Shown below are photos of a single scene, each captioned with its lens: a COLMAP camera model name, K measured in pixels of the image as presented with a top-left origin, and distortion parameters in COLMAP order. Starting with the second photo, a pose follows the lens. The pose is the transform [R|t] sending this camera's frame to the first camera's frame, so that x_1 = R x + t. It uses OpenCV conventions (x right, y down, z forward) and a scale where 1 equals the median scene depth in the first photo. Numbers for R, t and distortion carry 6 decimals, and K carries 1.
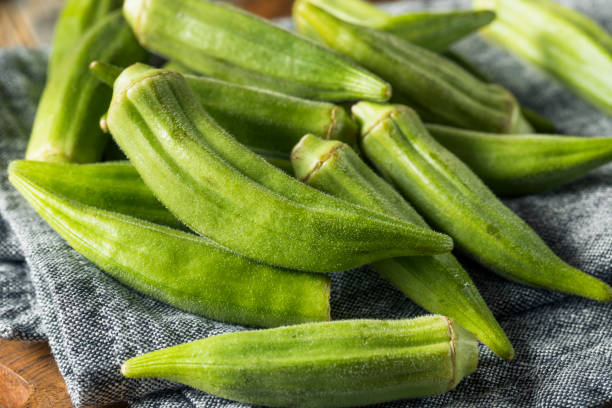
lens RADIAL K [[2098.0, 0, 306.8], [0, 2098.0, 204.4], [0, 0, 1]] dist [0.059447, 0.000000]
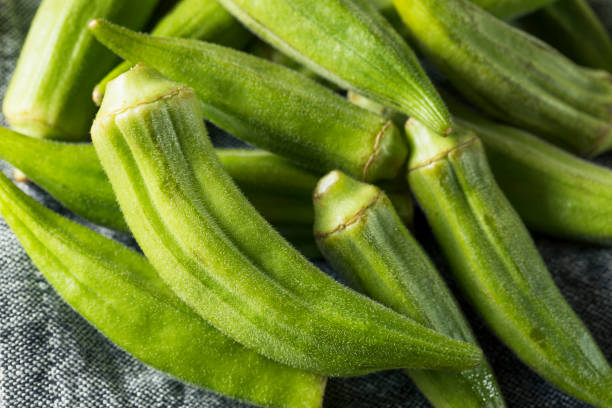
lens RADIAL K [[2215.9, 0, 305.4], [0, 2215.9, 207.4], [0, 0, 1]] dist [0.079269, 0.000000]
pose [[0.981476, 0.185380, -0.048362, 0.032743], [-0.146268, 0.888089, 0.435780, -0.403332], [0.123735, -0.420633, 0.898753, 0.235278]]
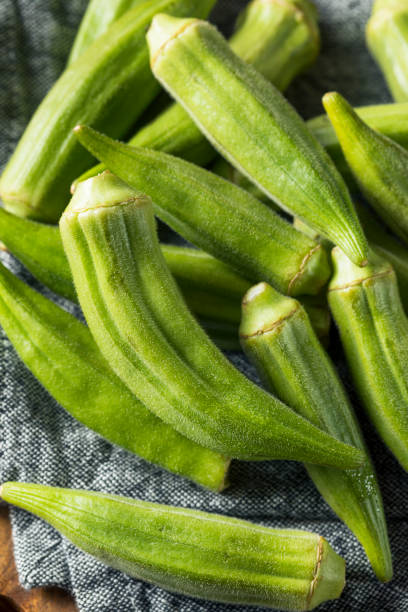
lens RADIAL K [[2098.0, 0, 204.2], [0, 2098.0, 303.7], [0, 0, 1]] dist [0.059447, 0.000000]
pose [[0.936163, 0.325522, -0.132796, 0.105232], [-0.220925, 0.838531, 0.498054, -0.502363], [0.273481, -0.436921, 0.856918, 0.192933]]
